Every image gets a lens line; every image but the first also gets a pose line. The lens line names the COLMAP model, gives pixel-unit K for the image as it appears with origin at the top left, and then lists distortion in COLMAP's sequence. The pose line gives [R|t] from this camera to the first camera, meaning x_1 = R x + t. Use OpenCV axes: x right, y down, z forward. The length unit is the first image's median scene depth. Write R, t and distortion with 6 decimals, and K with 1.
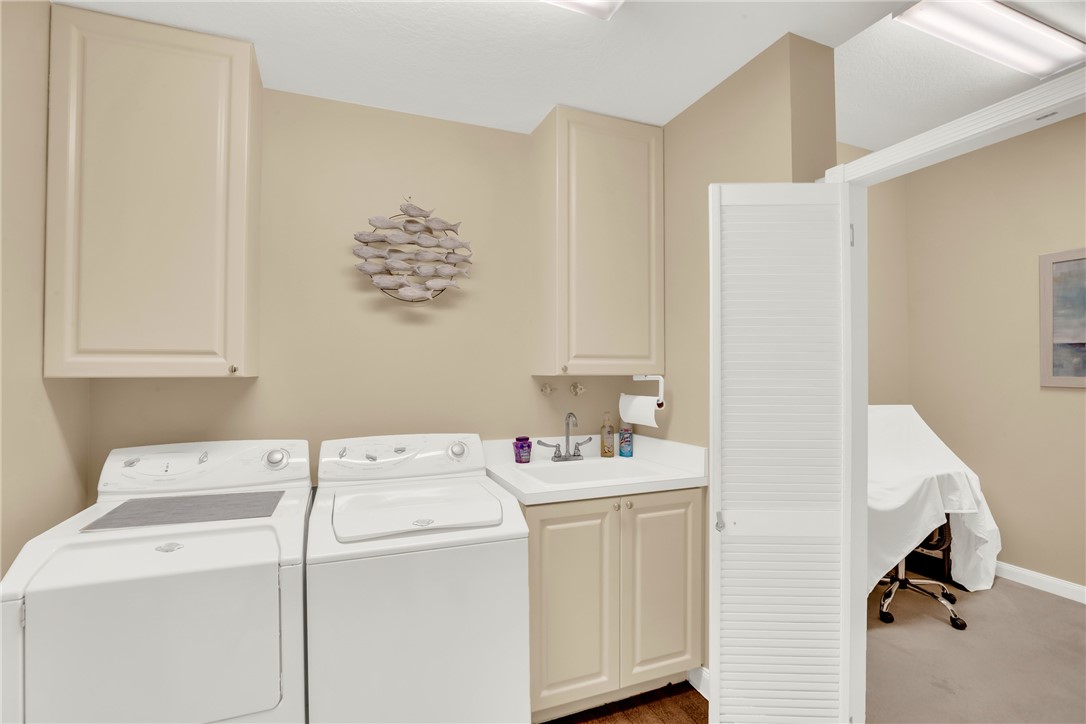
lens RADIAL K [[509.1, 0, 547.9], [0, 509.1, 363.9], [0, 0, 1]] dist [-0.041570, 0.011721]
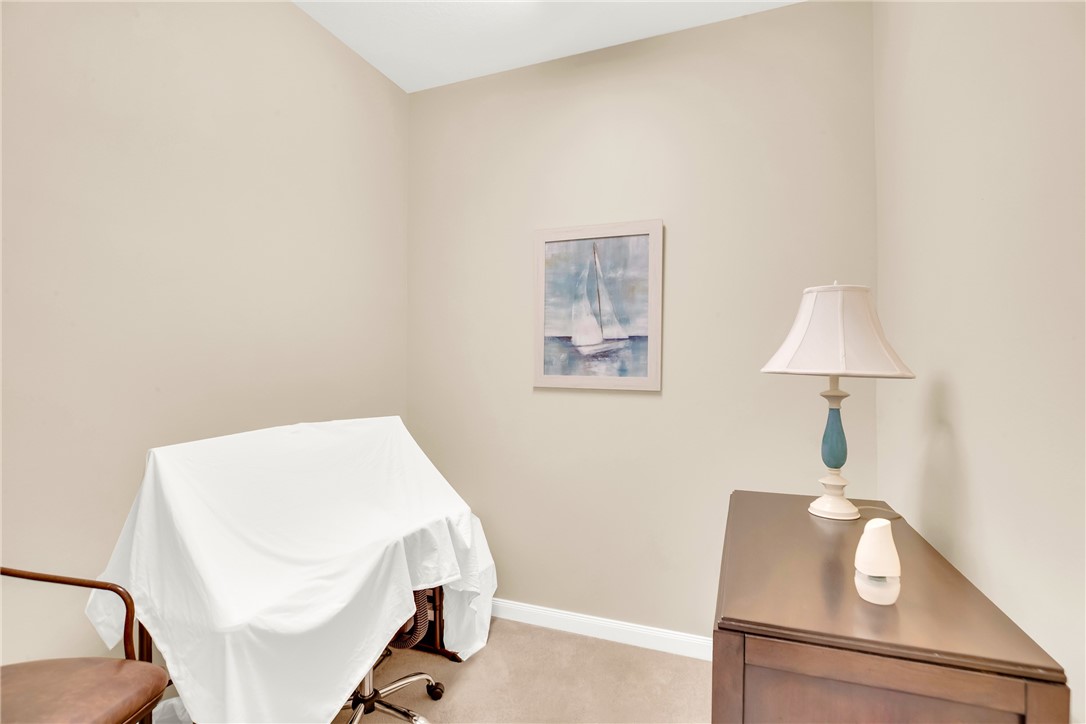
lens RADIAL K [[509.1, 0, 543.6], [0, 509.1, 363.8], [0, 0, 1]] dist [-0.041570, 0.011721]
pose [[0.702209, 0.010216, 0.711897, 0.403762], [-0.009672, 0.999942, -0.004809, 0.010358], [-0.711905, -0.003508, 0.702267, 0.389528]]
